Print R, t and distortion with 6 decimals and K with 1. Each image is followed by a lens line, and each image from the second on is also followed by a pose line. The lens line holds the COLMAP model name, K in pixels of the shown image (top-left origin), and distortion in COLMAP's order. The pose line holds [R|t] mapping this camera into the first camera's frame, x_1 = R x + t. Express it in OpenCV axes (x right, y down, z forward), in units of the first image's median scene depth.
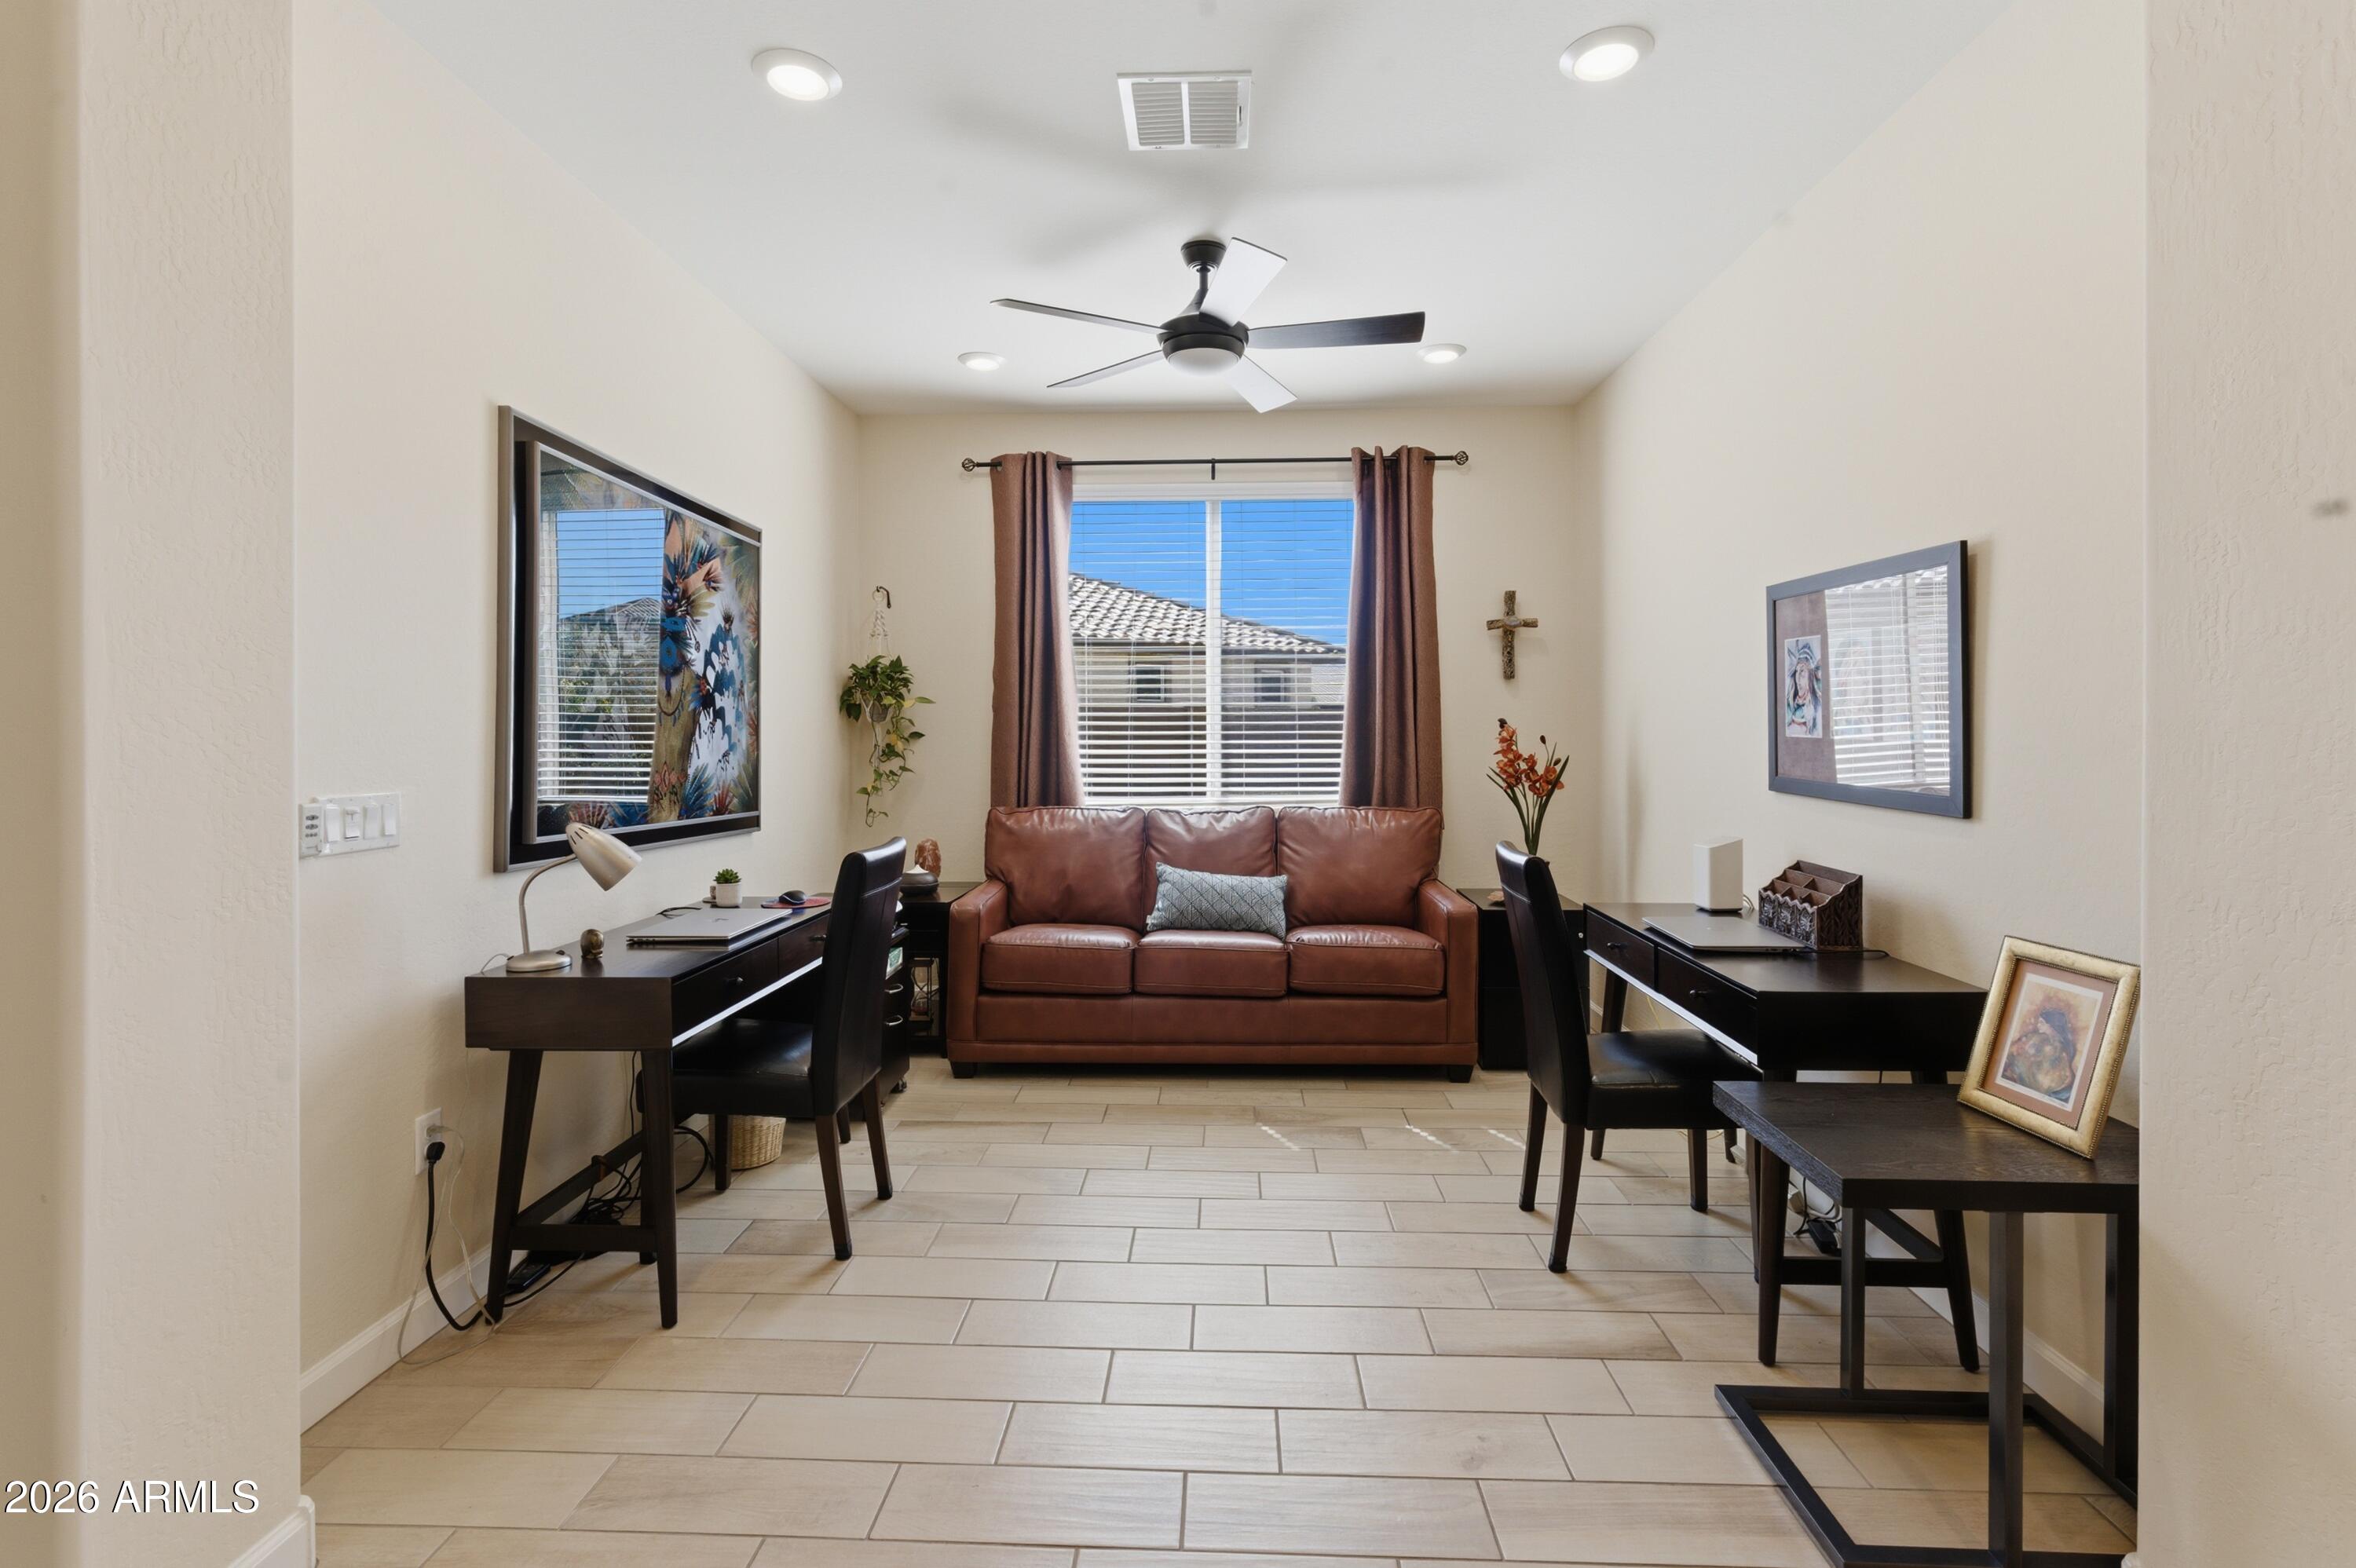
lens RADIAL K [[1117.5, 0, 1167.1], [0, 1117.5, 742.2], [0, 0, 1]] dist [-0.003635, 0.000497]
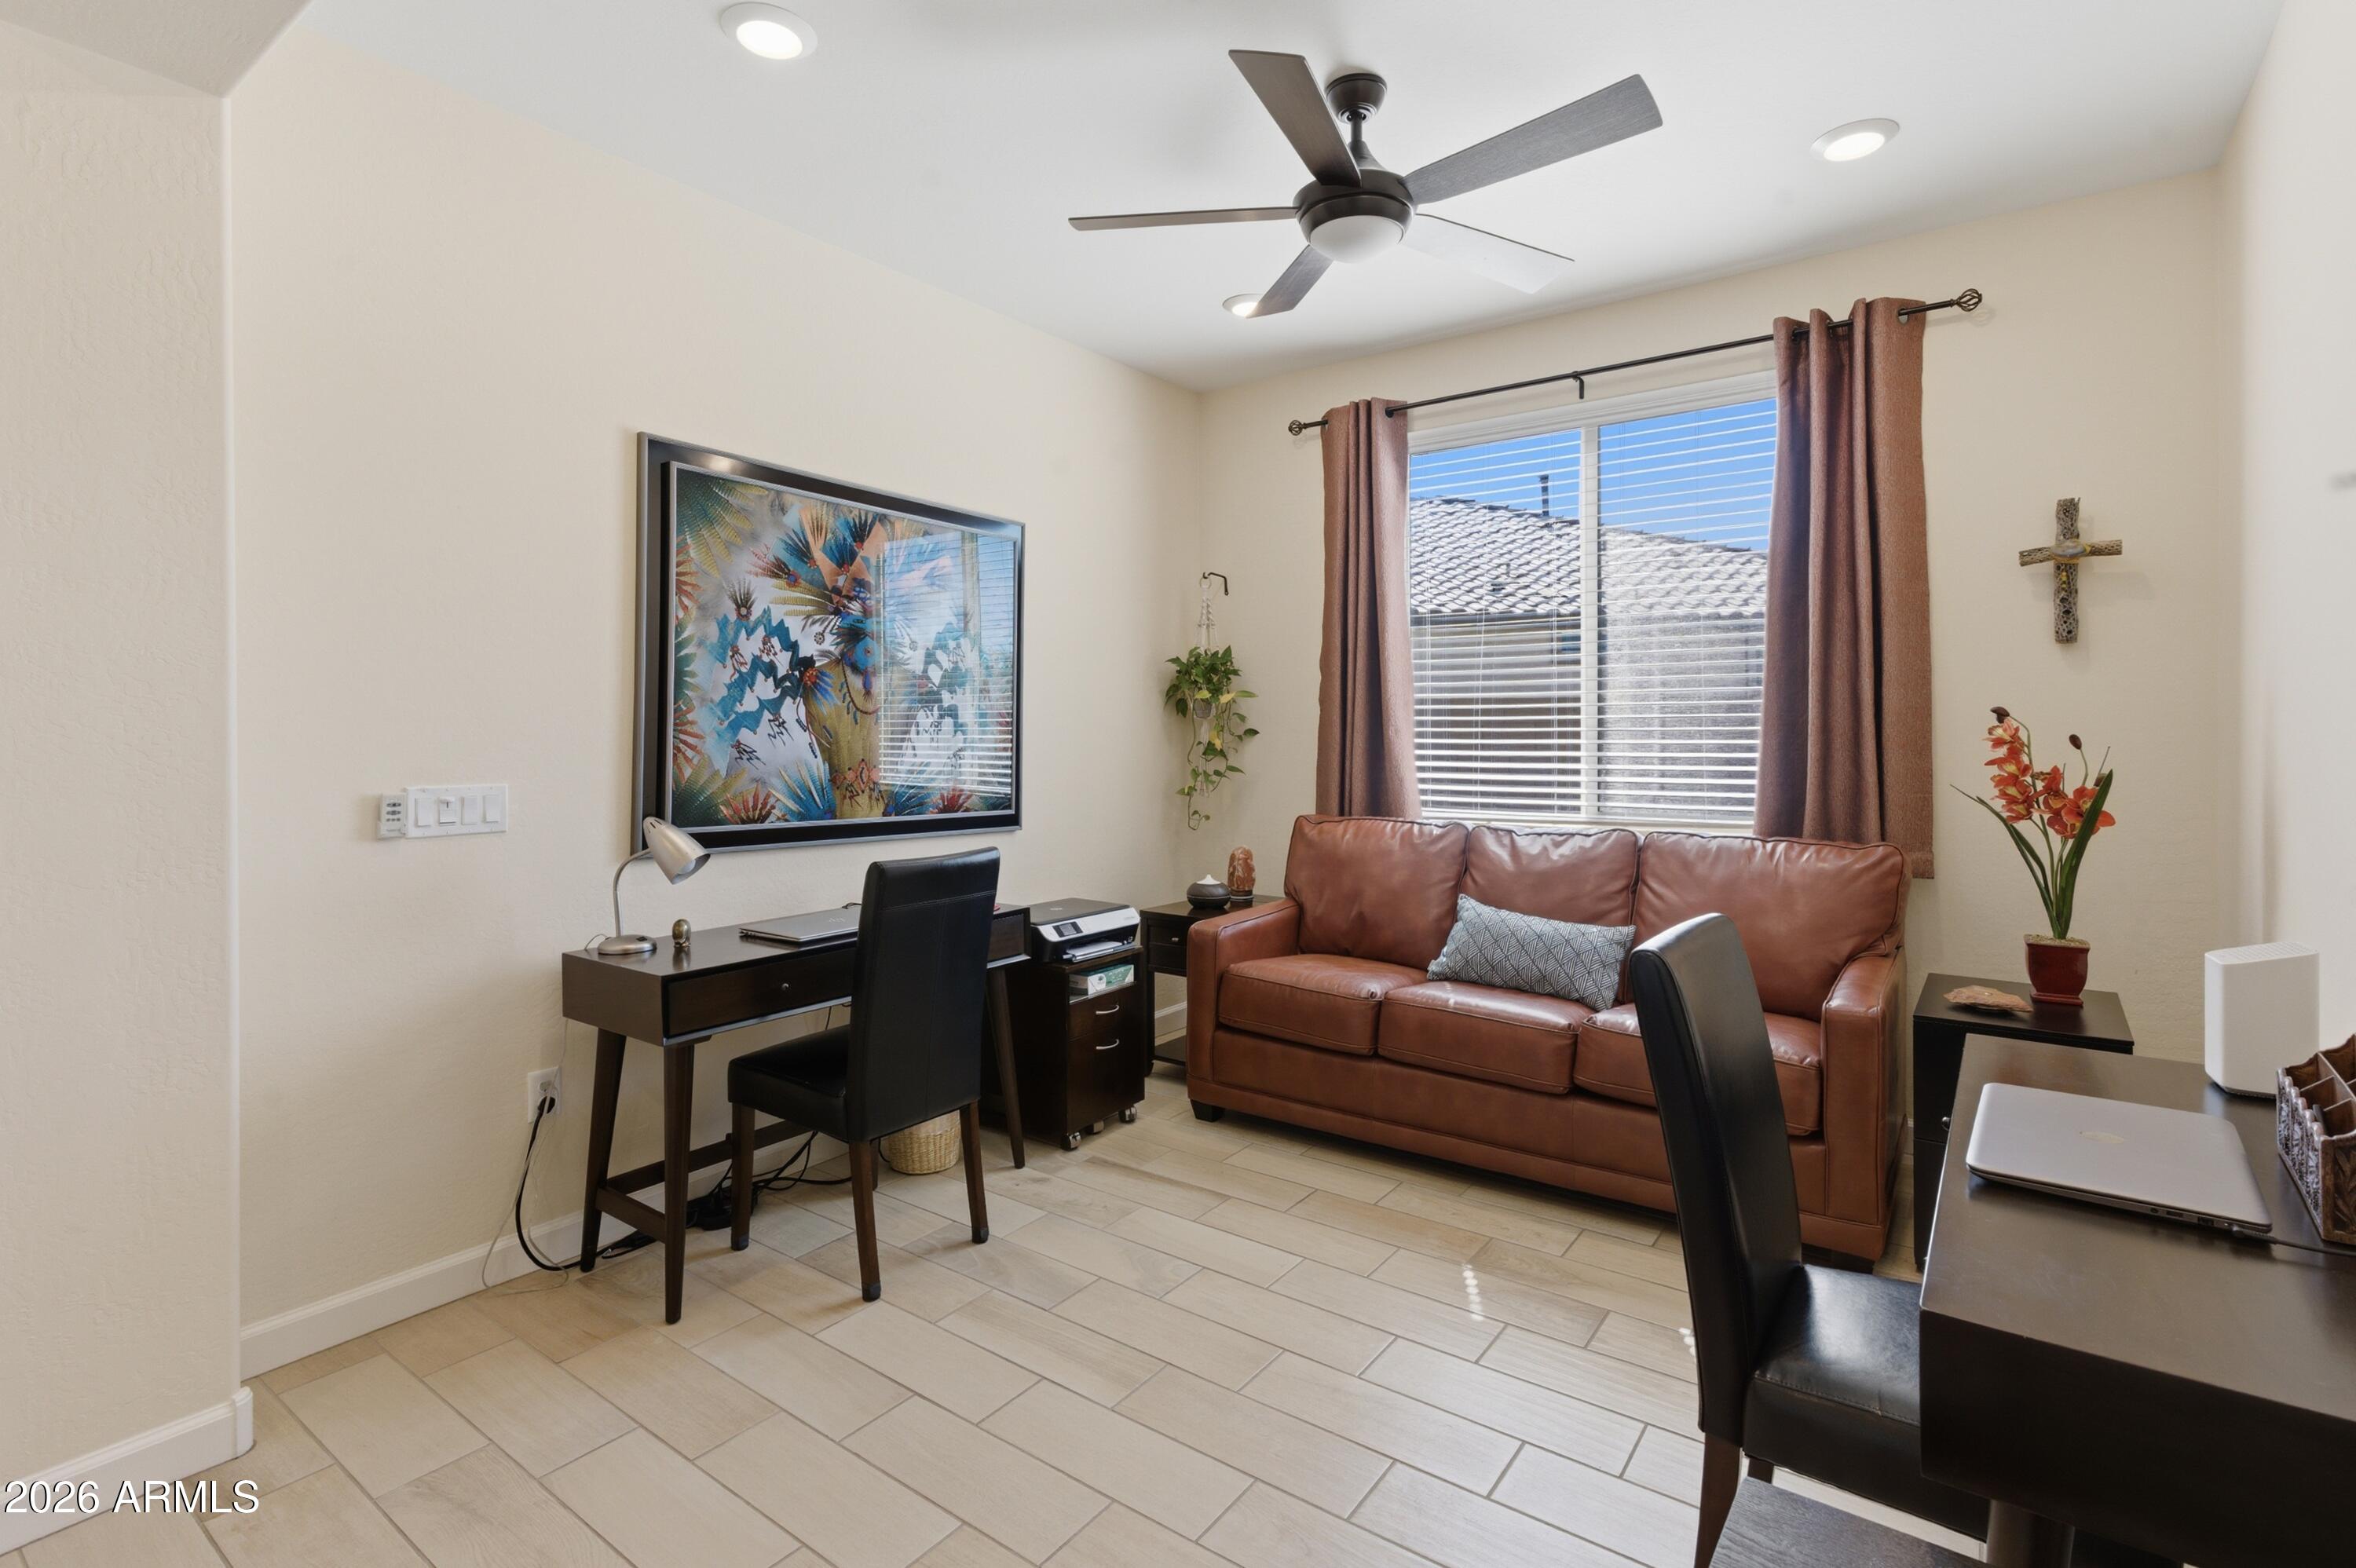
lens RADIAL K [[1117.5, 0, 1155.2], [0, 1117.5, 741.6], [0, 0, 1]] dist [-0.003635, 0.000497]
pose [[0.825557, 0.006014, -0.564287, 0.266387], [-0.003409, 0.999978, 0.005669, -0.004133], [0.564309, -0.002757, 0.825559, 0.232143]]
